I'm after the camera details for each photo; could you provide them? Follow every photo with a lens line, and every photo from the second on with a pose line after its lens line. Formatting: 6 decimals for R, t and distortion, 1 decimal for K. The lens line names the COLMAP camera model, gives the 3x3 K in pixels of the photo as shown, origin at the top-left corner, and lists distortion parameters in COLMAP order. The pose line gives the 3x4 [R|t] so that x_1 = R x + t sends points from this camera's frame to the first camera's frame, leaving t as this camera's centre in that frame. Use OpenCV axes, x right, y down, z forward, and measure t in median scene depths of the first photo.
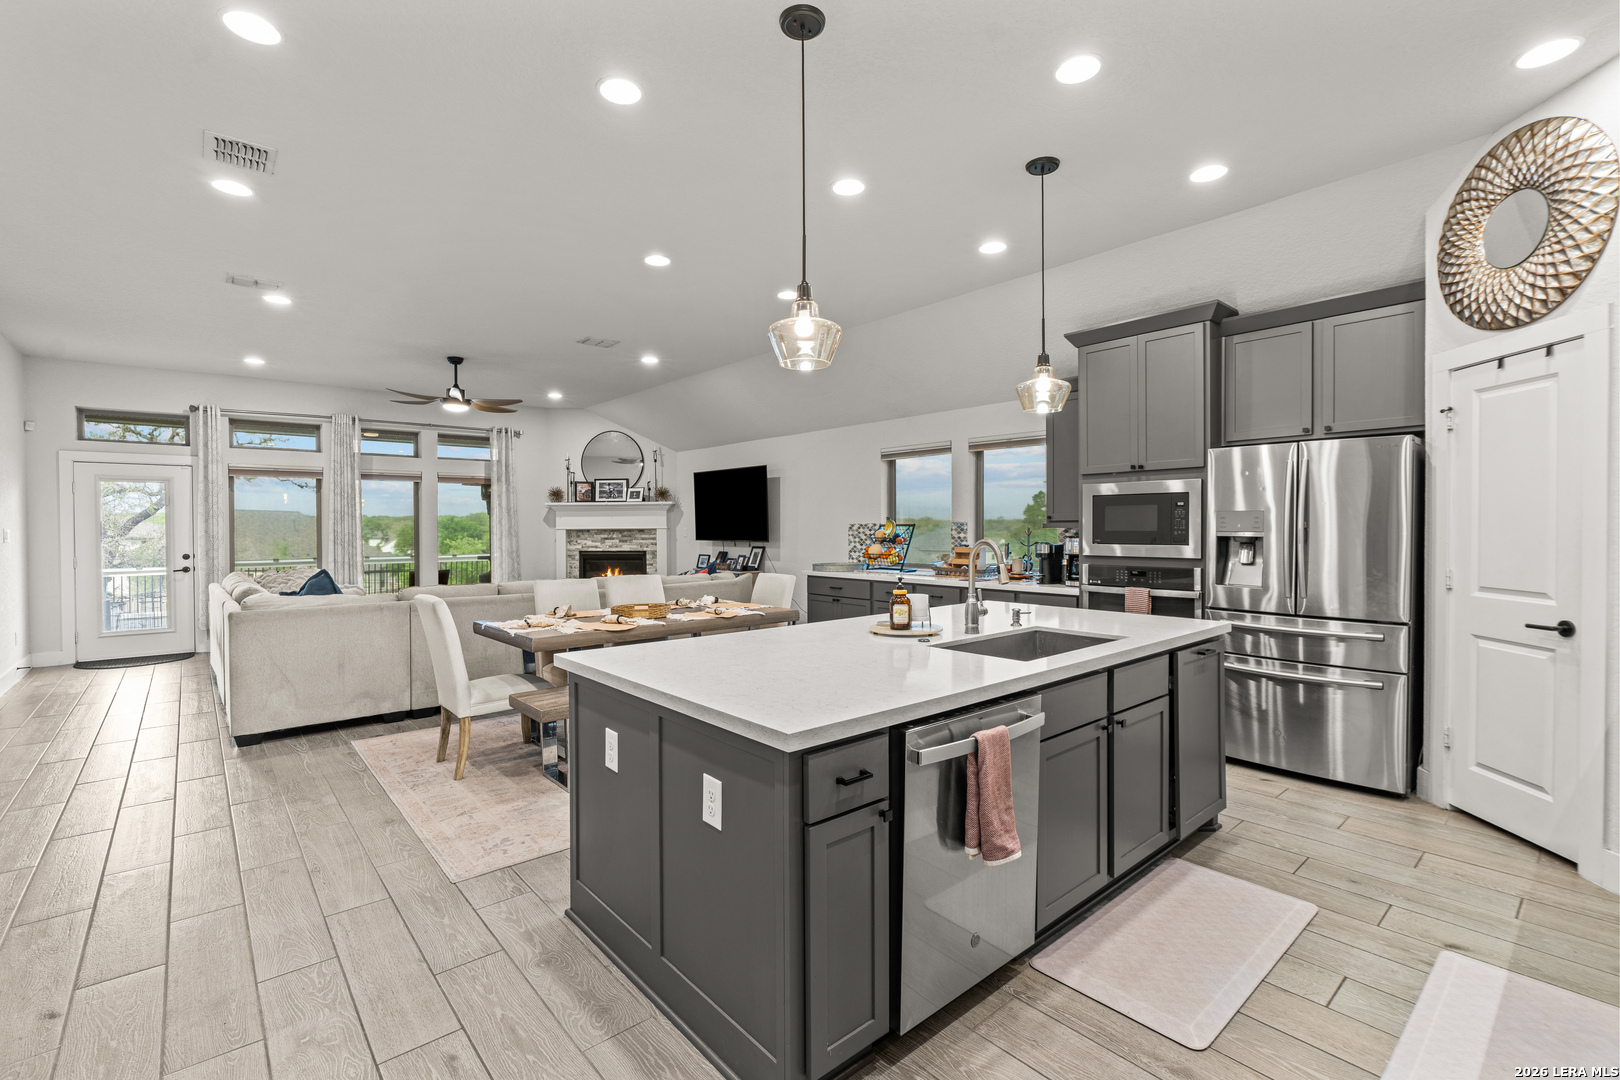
lens RADIAL K [[727.8, 0, 810.5], [0, 727.8, 535.4], [0, 0, 1]] dist [-0.013323, 0.005353]
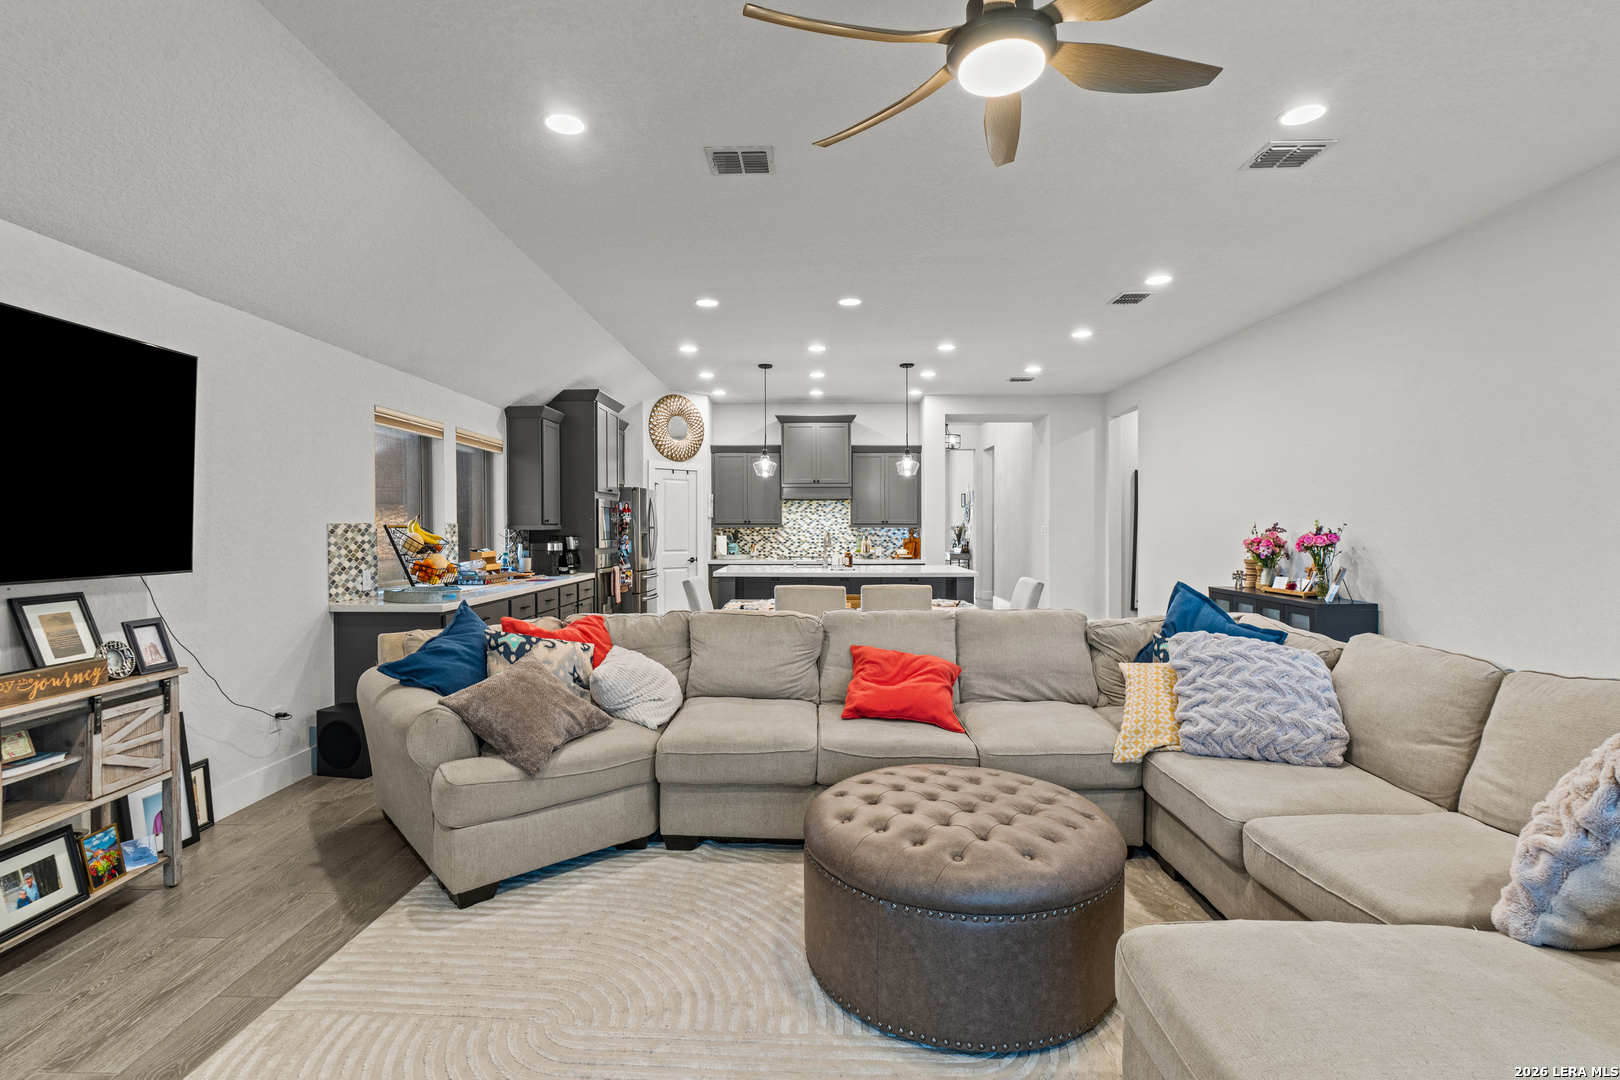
lens RADIAL K [[727.8, 0, 802.9], [0, 727.8, 541.7], [0, 0, 1]] dist [-0.013323, 0.005353]
pose [[-0.744066, -0.008714, 0.668049, -0.804458], [0.012220, 0.999570, 0.026649, -0.017527], [-0.667994, 0.027992, -0.743640, 1.640796]]
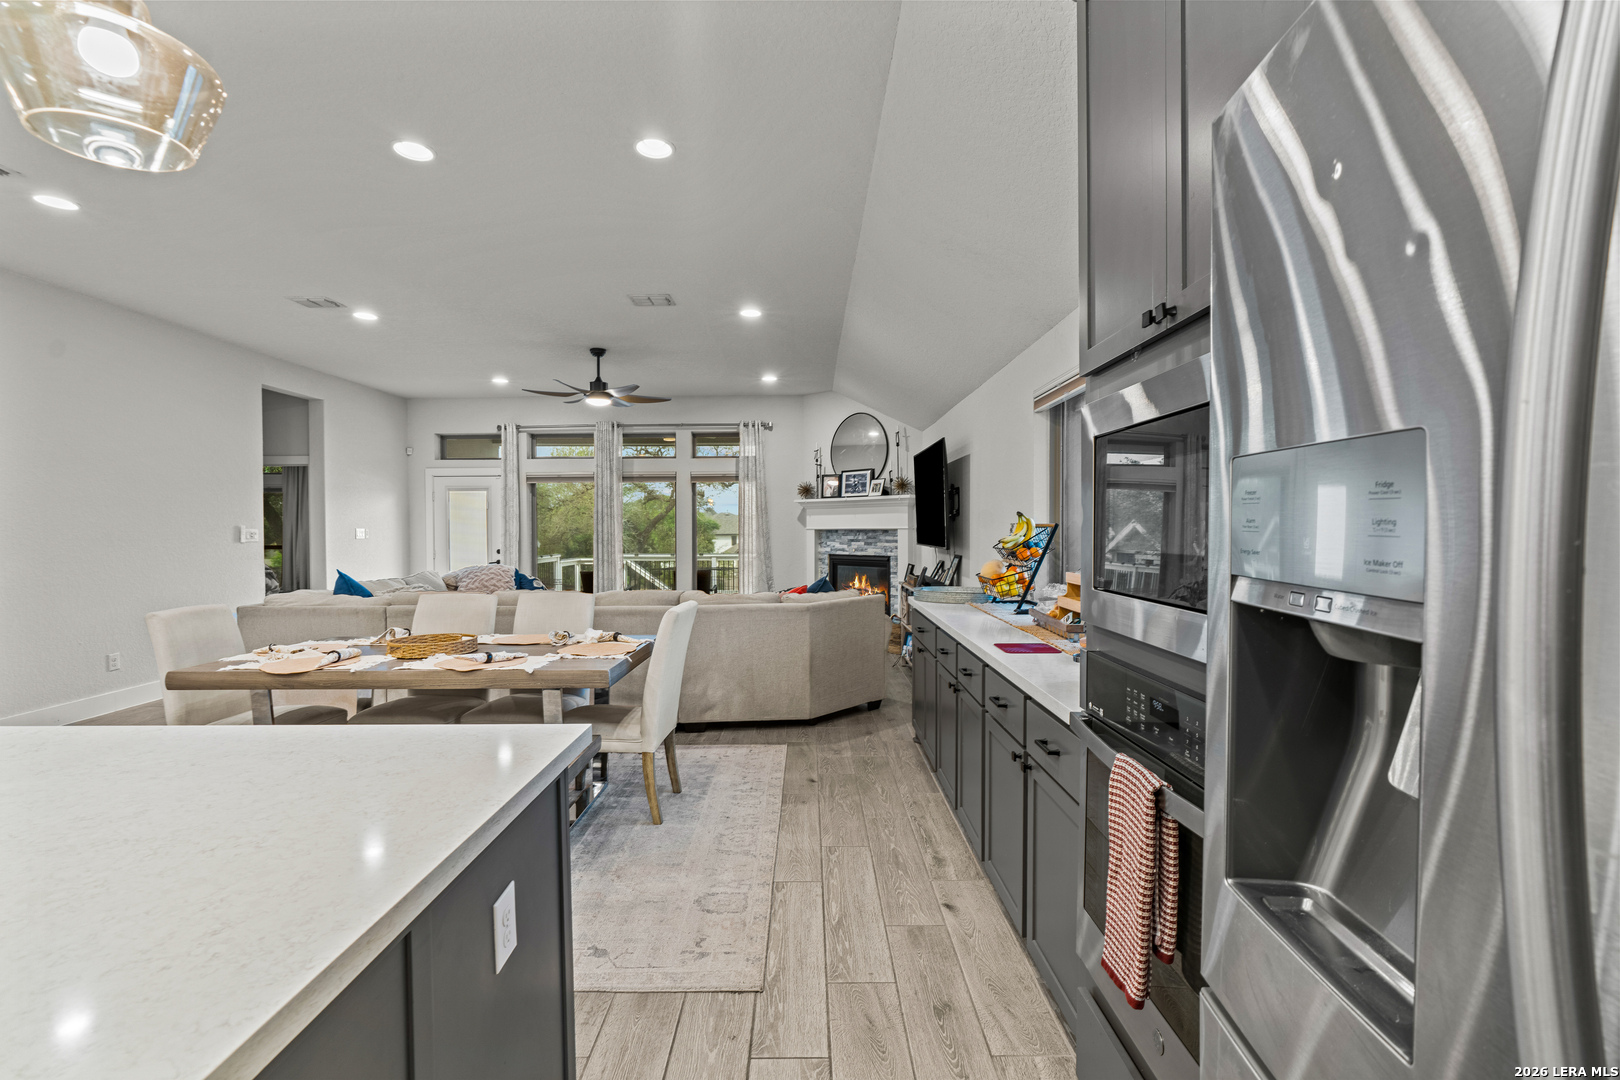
lens RADIAL K [[727.8, 0, 809.8], [0, 727.8, 537.2], [0, 0, 1]] dist [-0.013323, 0.005353]
pose [[0.757630, 0.011336, -0.652586, 0.455845], [-0.006342, 0.999930, 0.010007, -0.014104], [0.652654, -0.003443, 0.757648, 0.608891]]
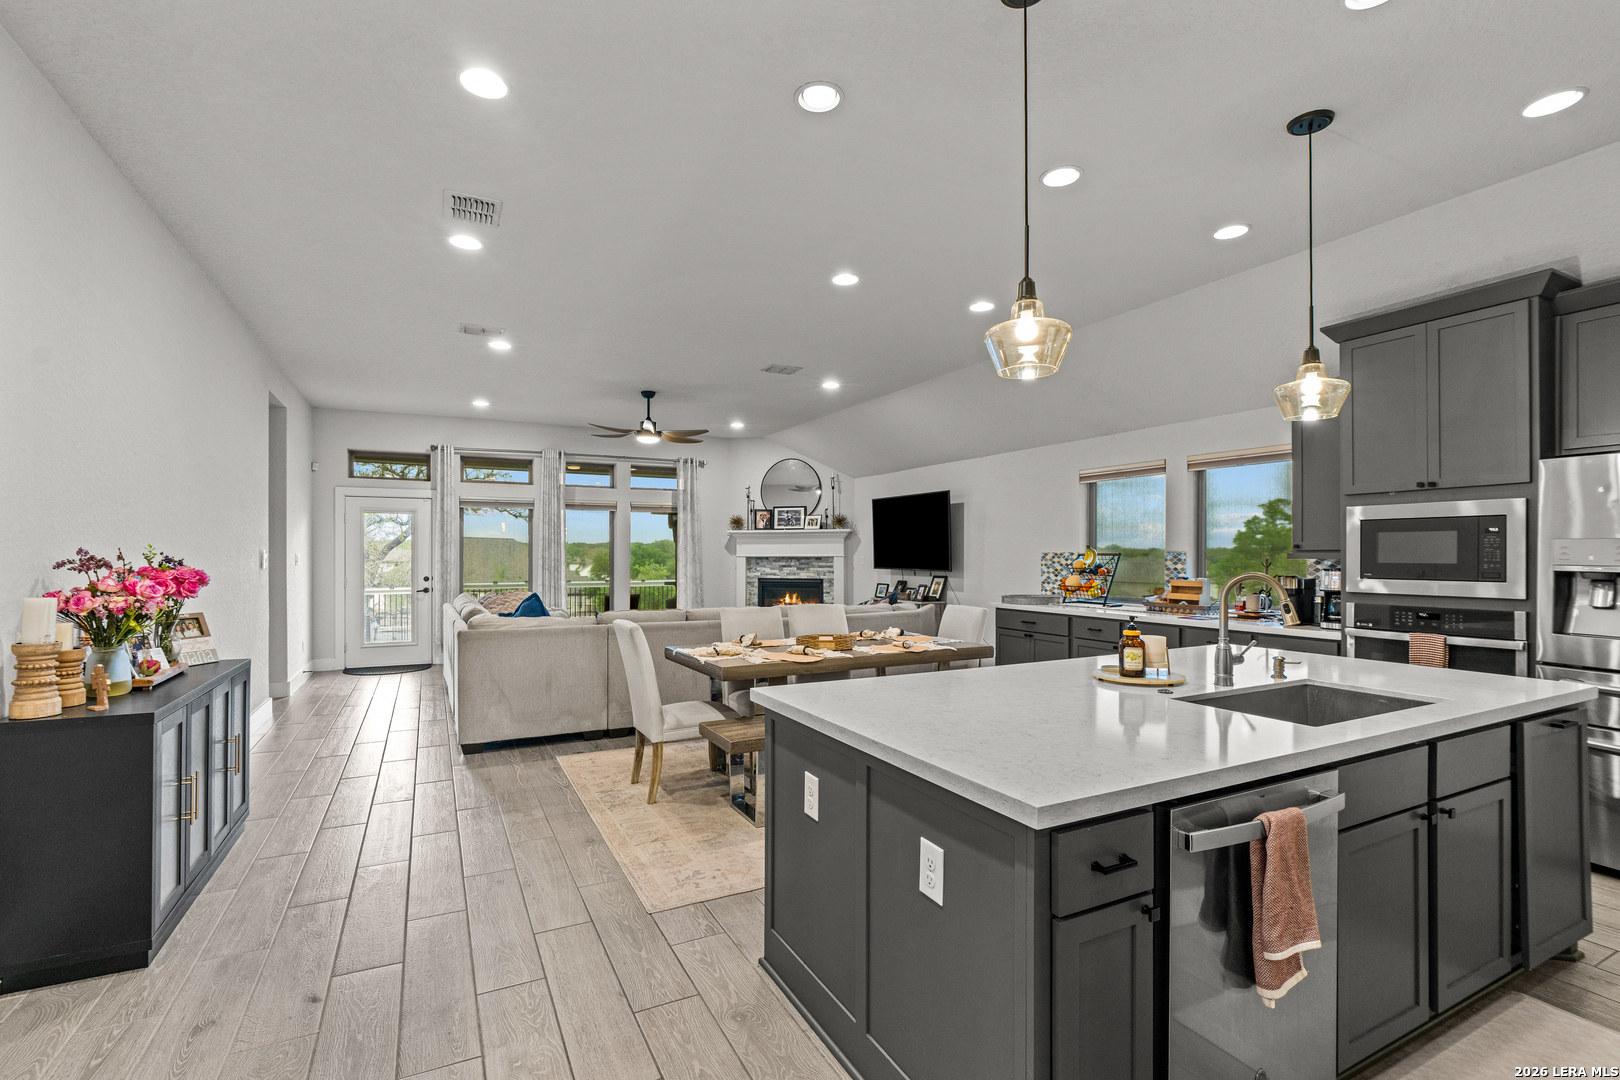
lens RADIAL K [[727.8, 0, 802.7], [0, 727.8, 558.1], [0, 0, 1]] dist [-0.013323, 0.005353]
pose [[0.972085, 0.006521, -0.234539, -0.036481], [-0.008065, 0.999952, -0.005625, -0.002000], [0.234491, 0.007359, 0.972091, 0.048555]]
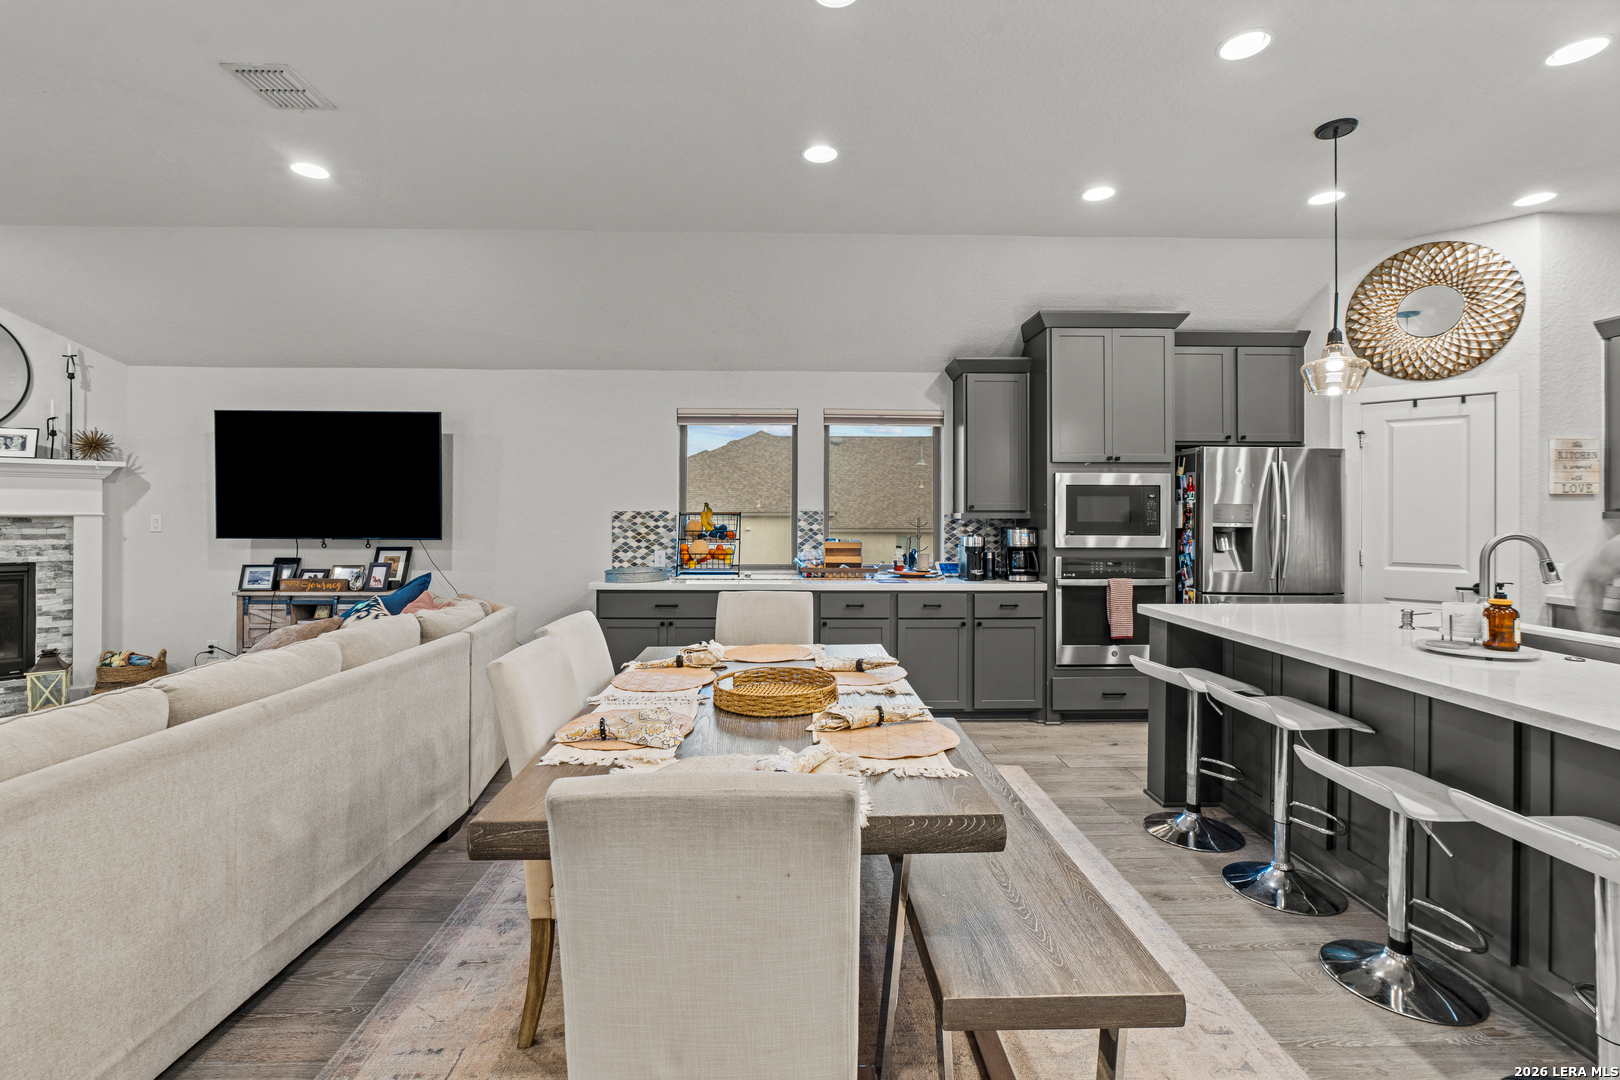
lens RADIAL K [[727.8, 0, 797.2], [0, 727.8, 513.3], [0, 0, 1]] dist [-0.013323, 0.005353]
pose [[0.634562, 0.008830, 0.772821, -0.521335], [0.003436, 0.999893, -0.014246, -0.004629], [-0.772864, 0.011695, 0.634464, 0.601058]]
